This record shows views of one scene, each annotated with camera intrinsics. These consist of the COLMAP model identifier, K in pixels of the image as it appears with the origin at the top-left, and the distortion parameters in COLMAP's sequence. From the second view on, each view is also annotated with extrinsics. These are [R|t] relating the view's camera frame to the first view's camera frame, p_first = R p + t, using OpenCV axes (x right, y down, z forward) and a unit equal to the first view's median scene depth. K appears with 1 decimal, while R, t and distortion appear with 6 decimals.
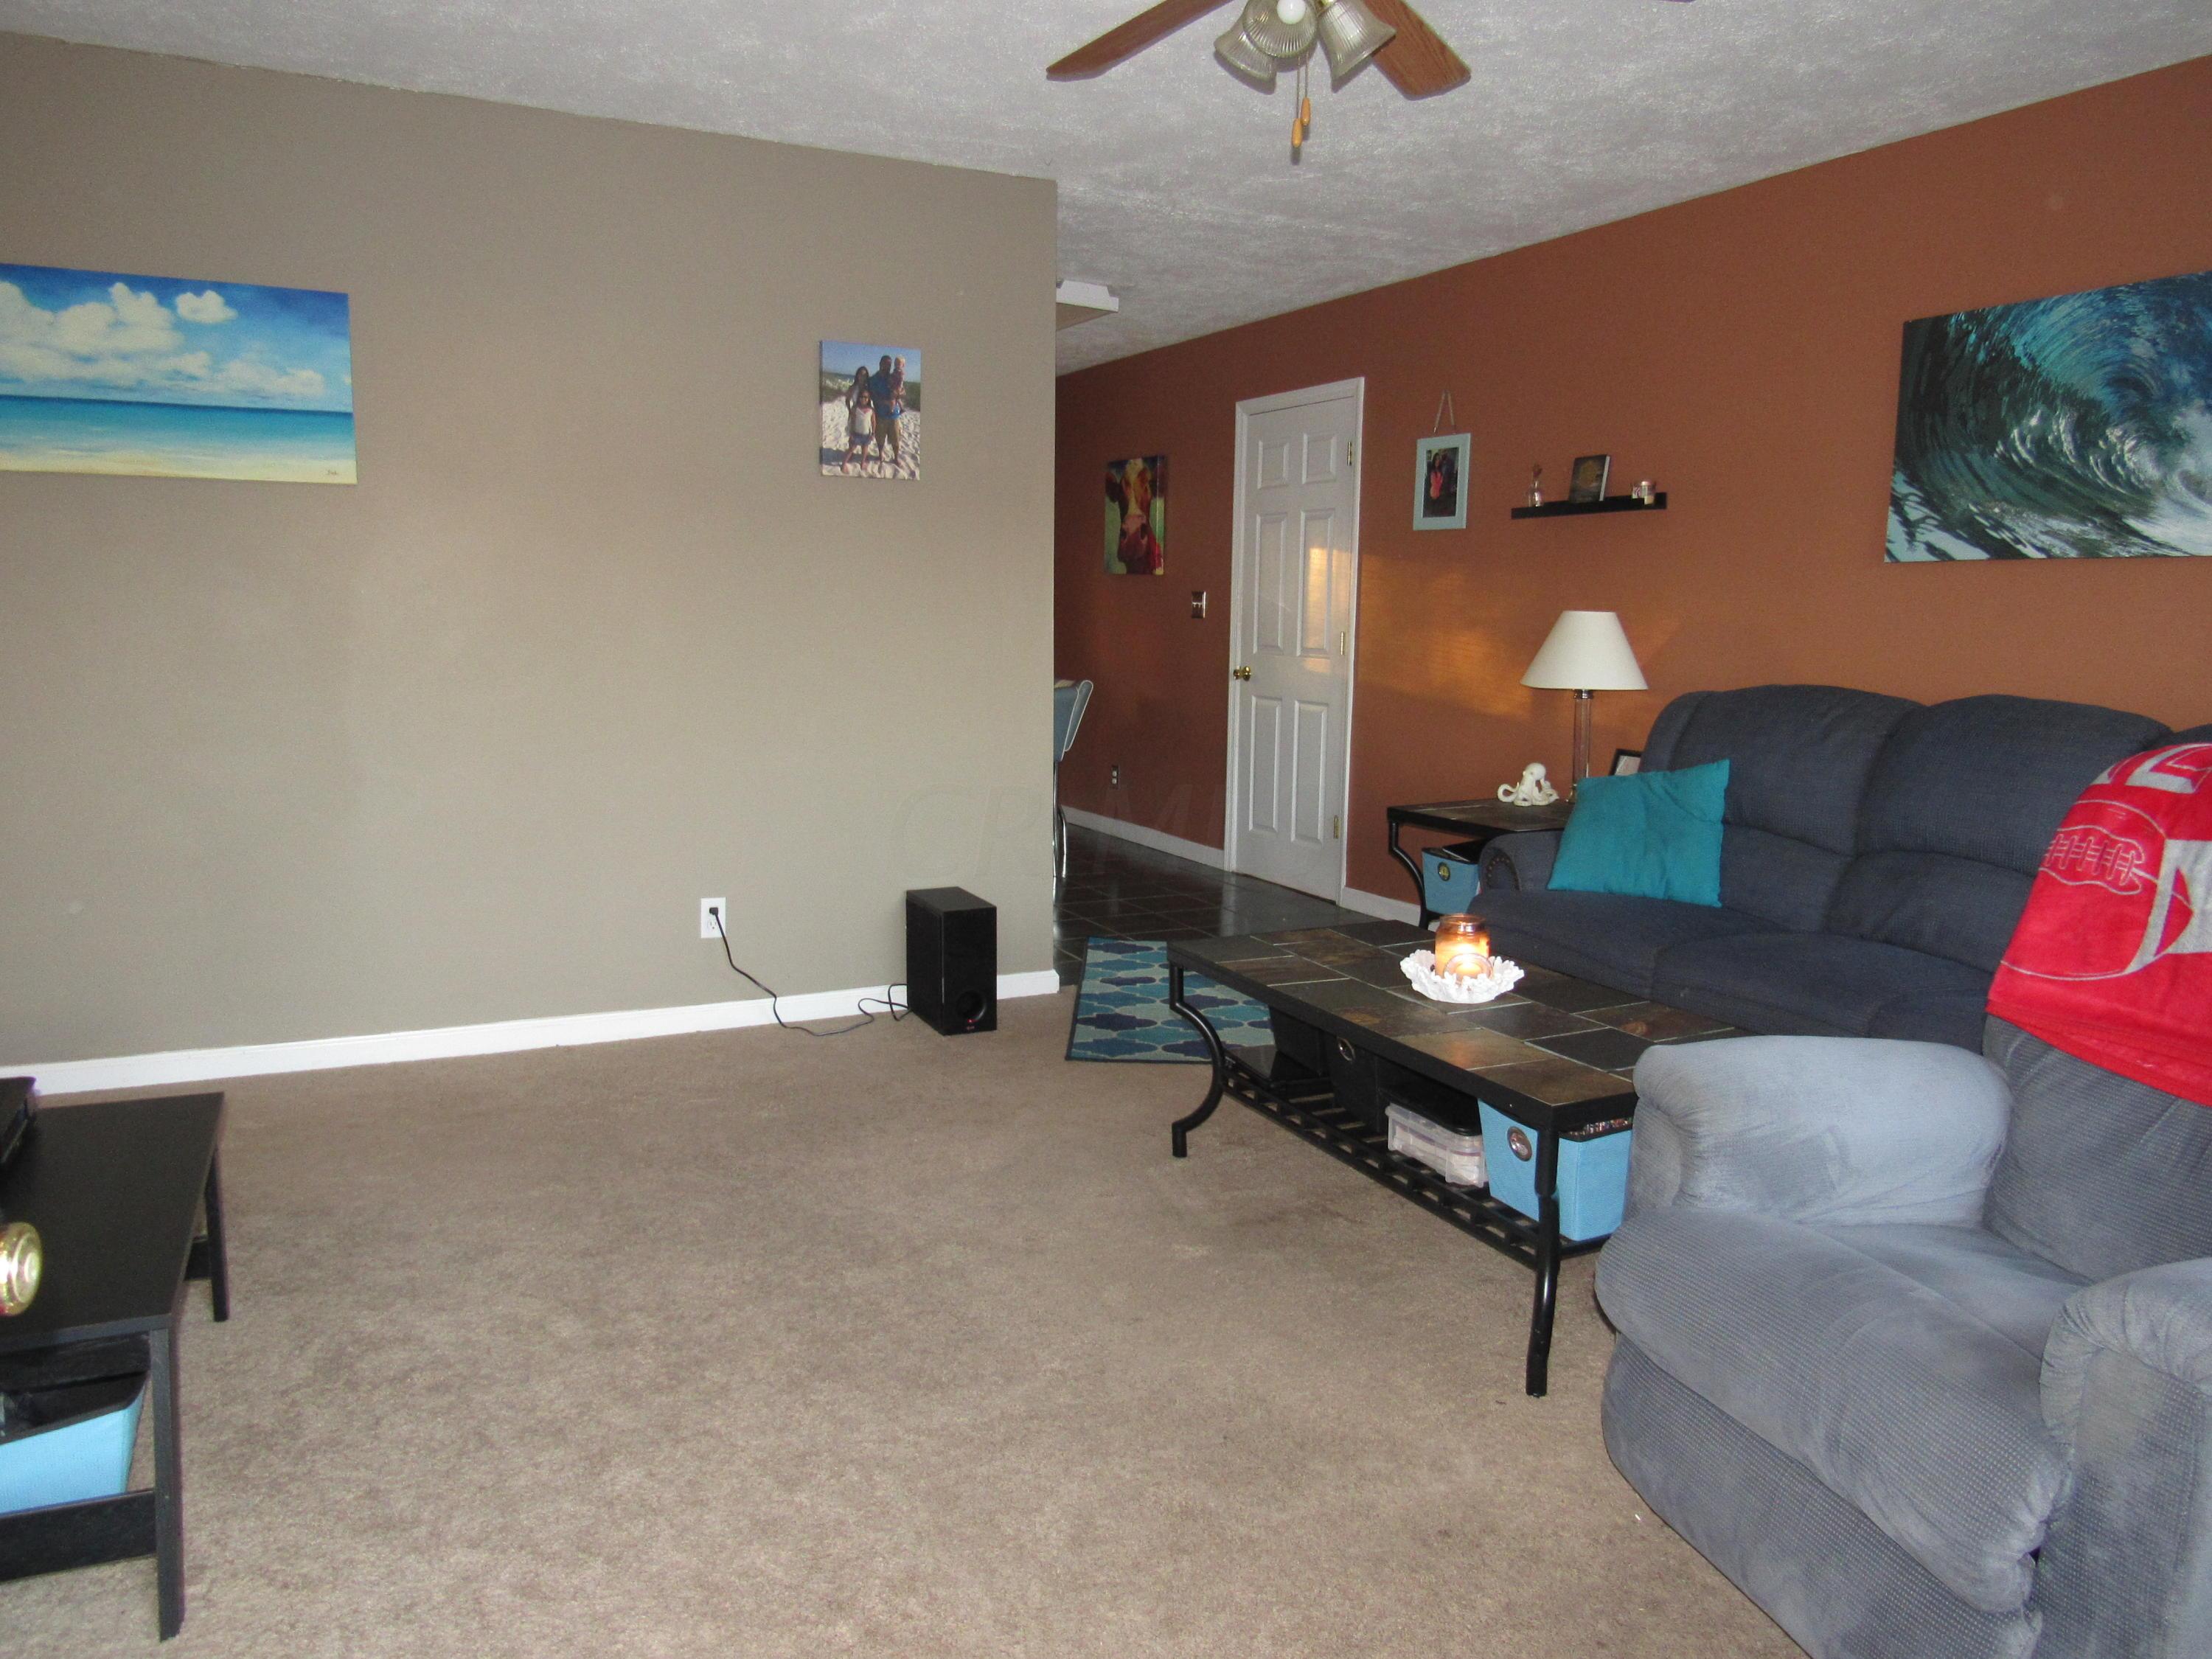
lens RADIAL K [[1562.9, 0, 1113.0], [0, 1562.9, 815.0], [0, 0, 1]] dist [-0.032900, 0.008858]
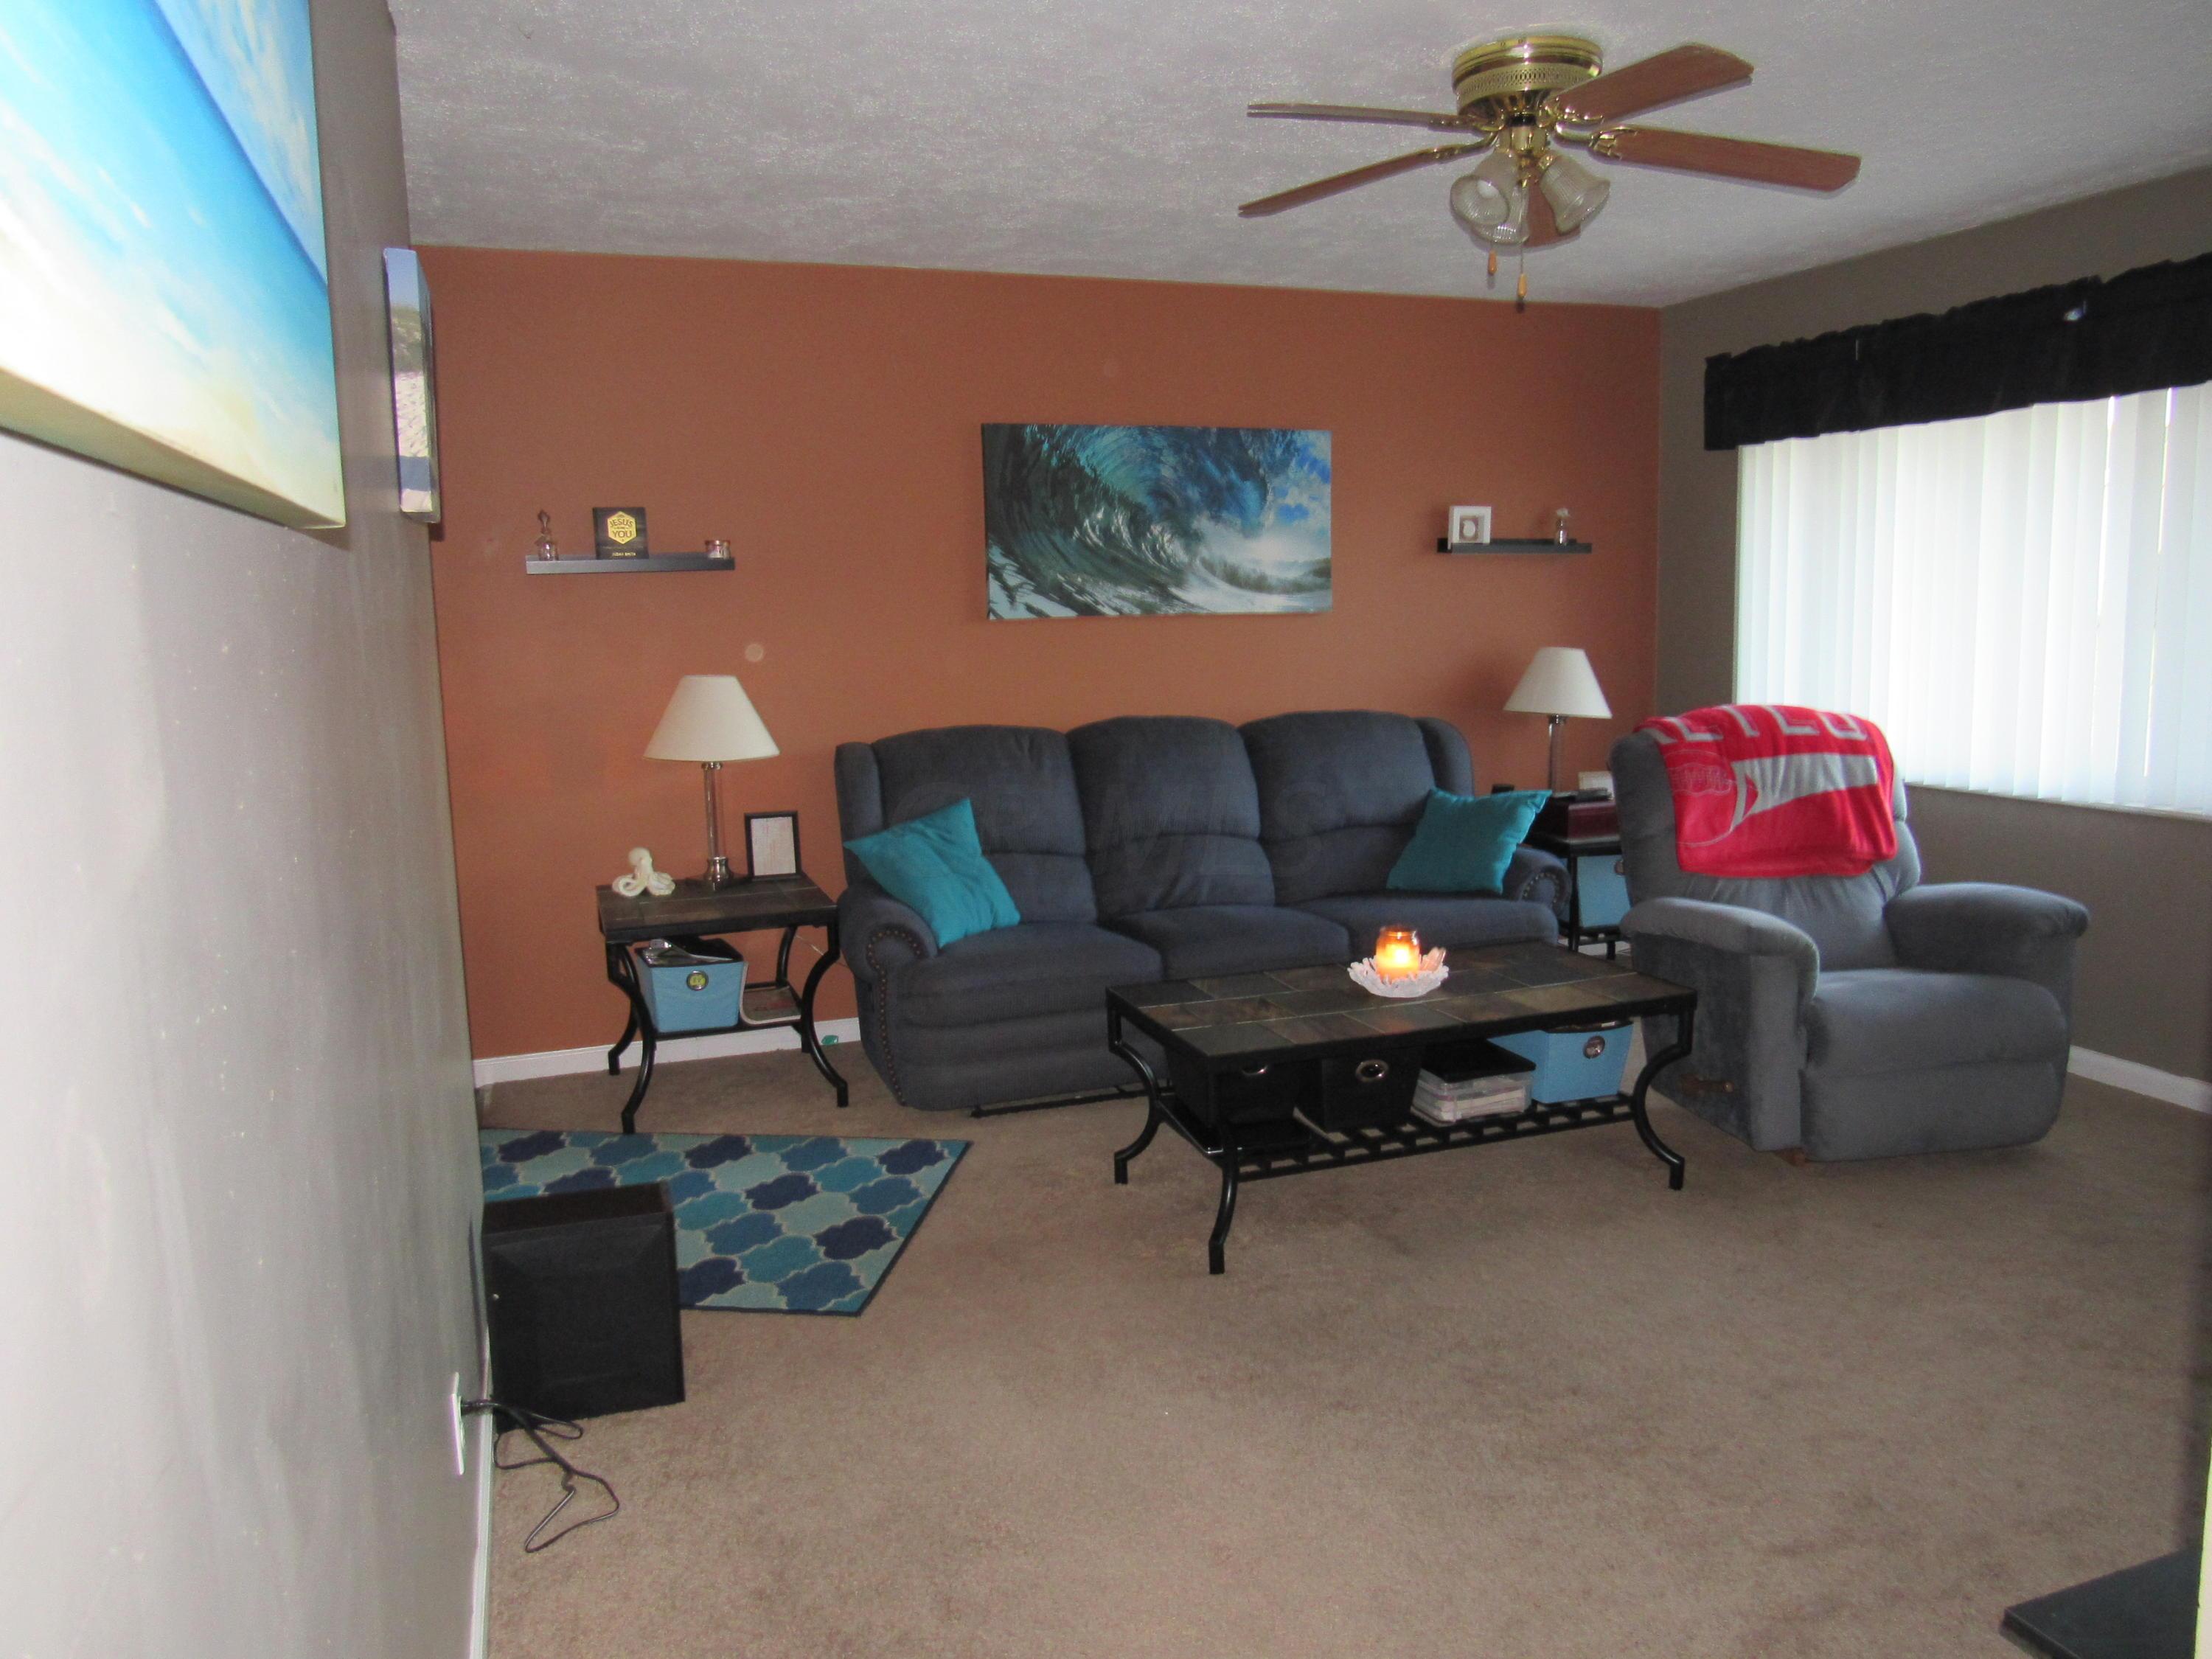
lens RADIAL K [[1562.9, 0, 1112.0], [0, 1562.9, 837.8], [0, 0, 1]] dist [-0.032900, 0.008858]
pose [[0.106769, -0.160724, 0.981207, -0.793412], [0.158629, 0.976962, 0.142767, -0.170776], [-0.981548, 0.140405, 0.129805, 0.844797]]
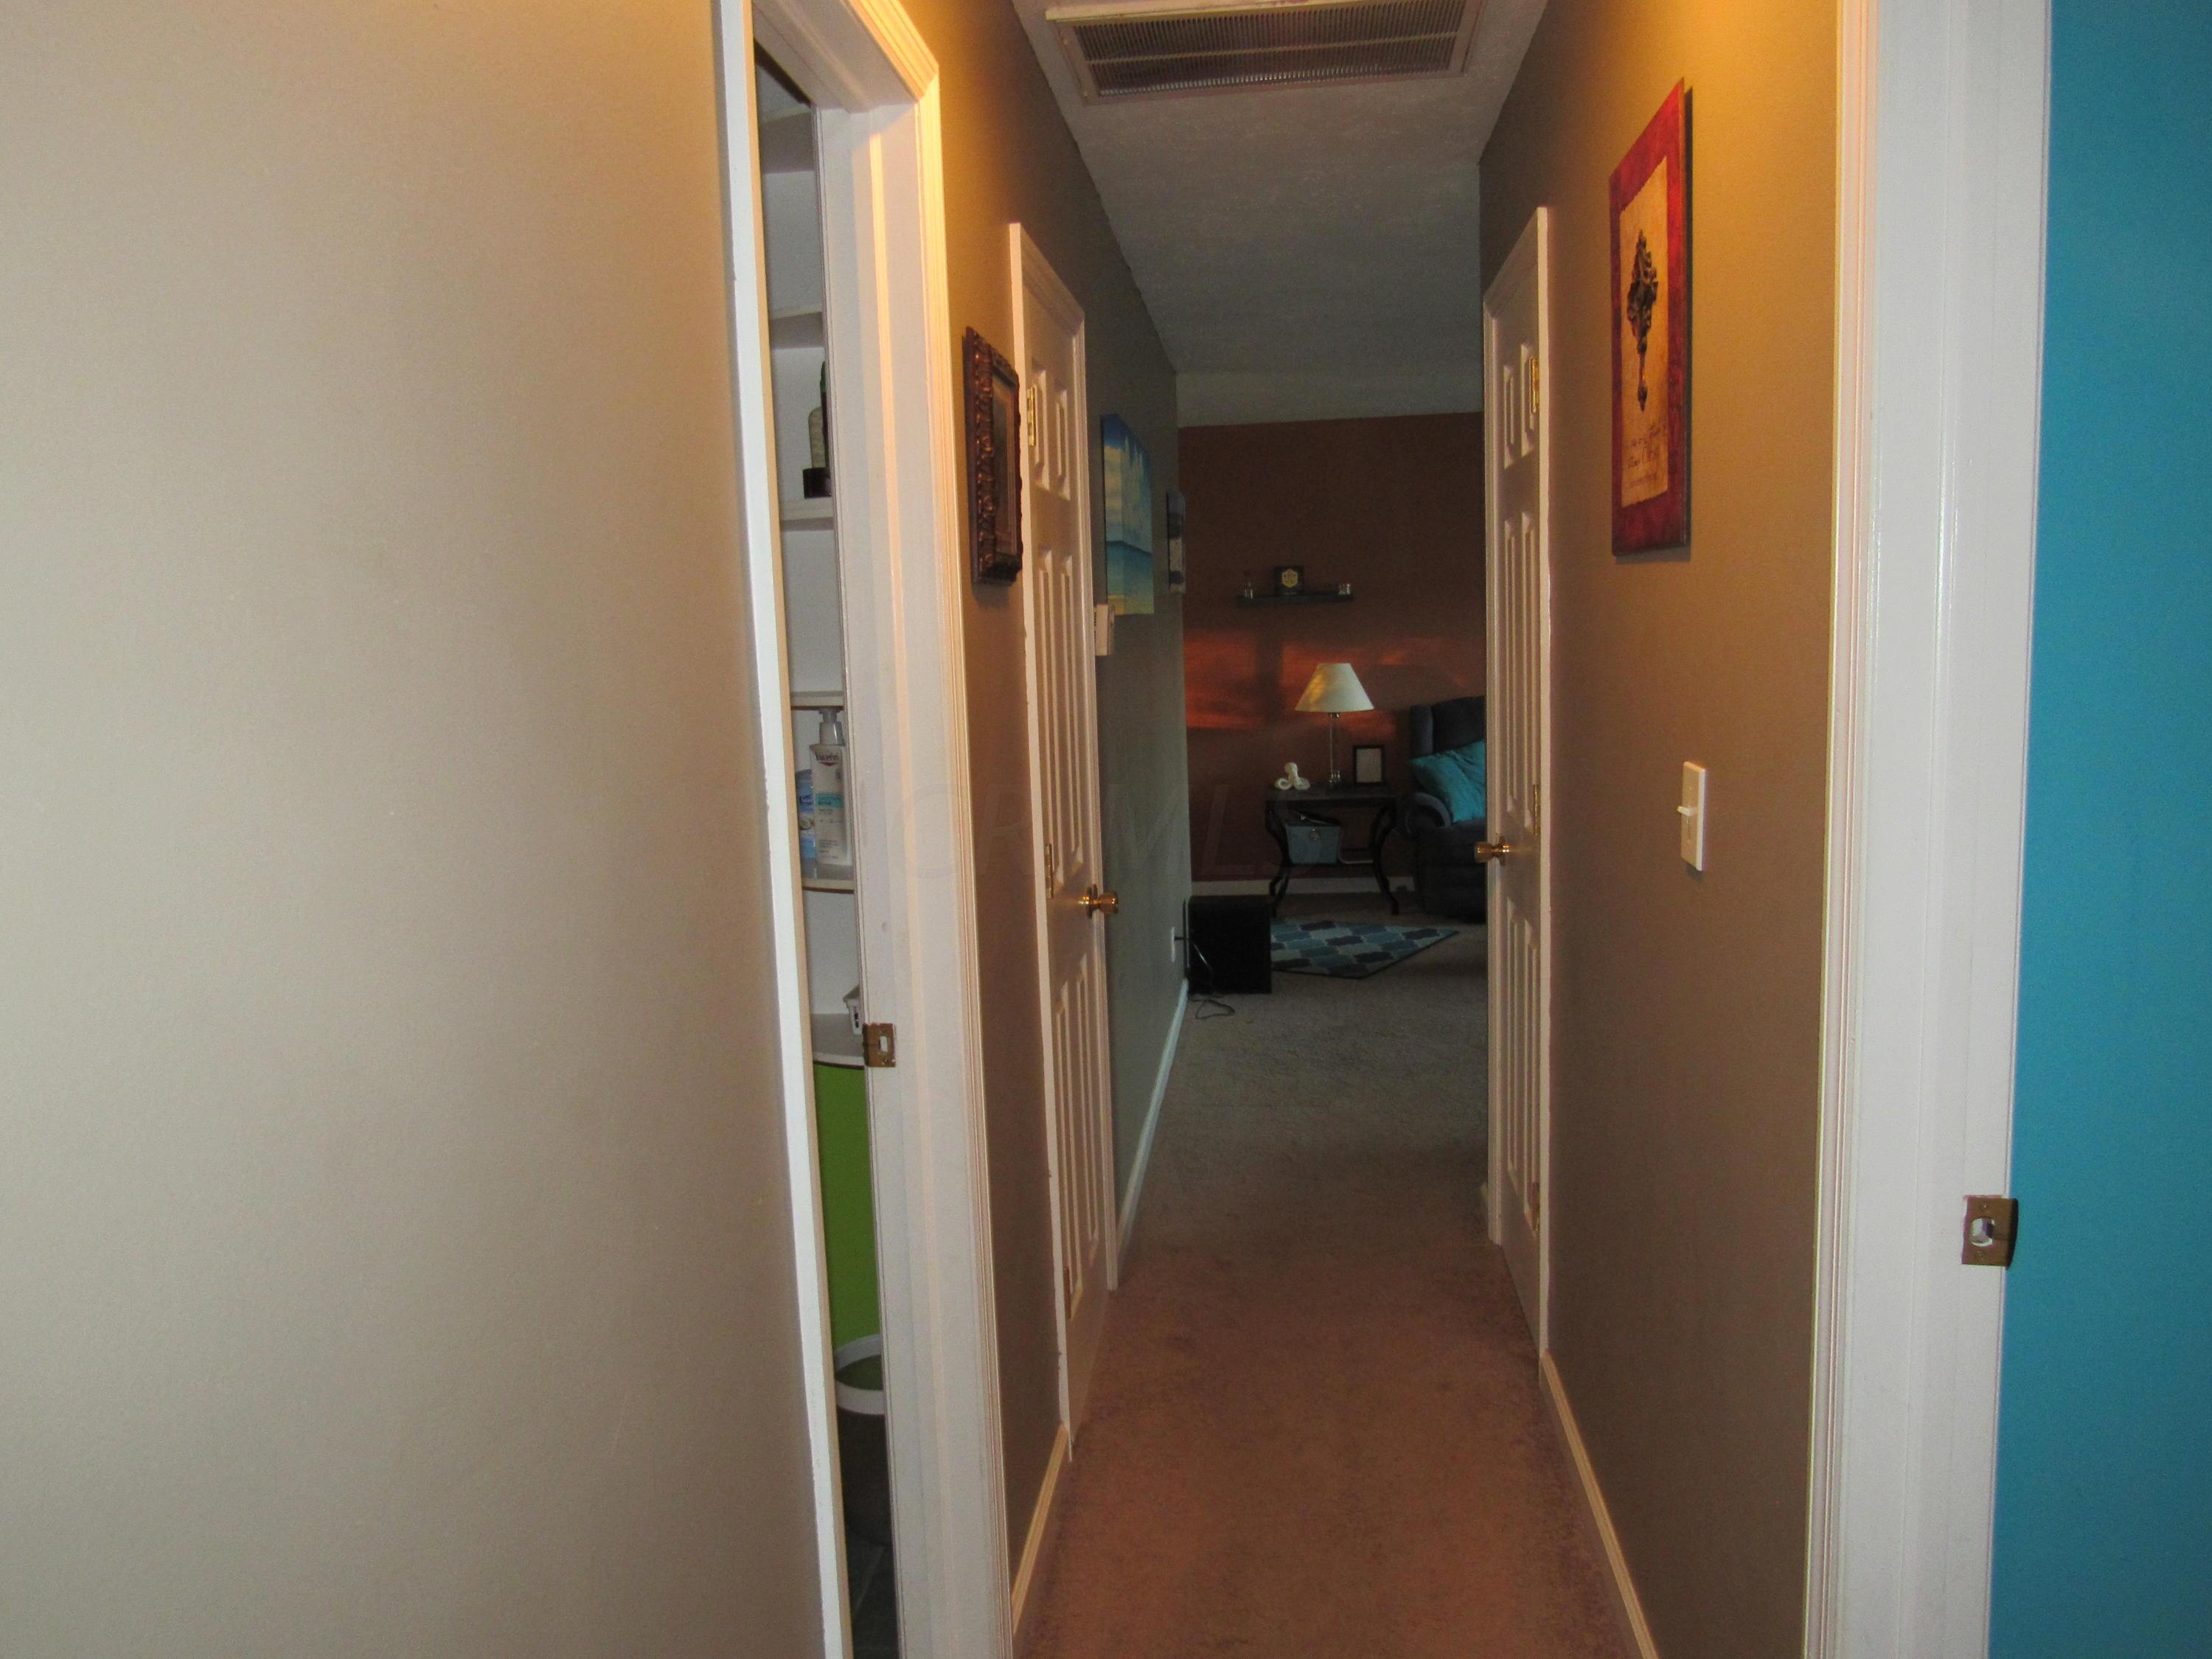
lens RADIAL K [[1562.9, 0, 1101.3], [0, 1562.9, 829.1], [0, 0, 1]] dist [-0.032900, 0.008858]
pose [[0.552438, -0.122417, 0.824516, -1.533463], [0.152878, 0.987258, 0.044150, -0.090553], [-0.819415, 0.101660, 0.564114, 0.394832]]
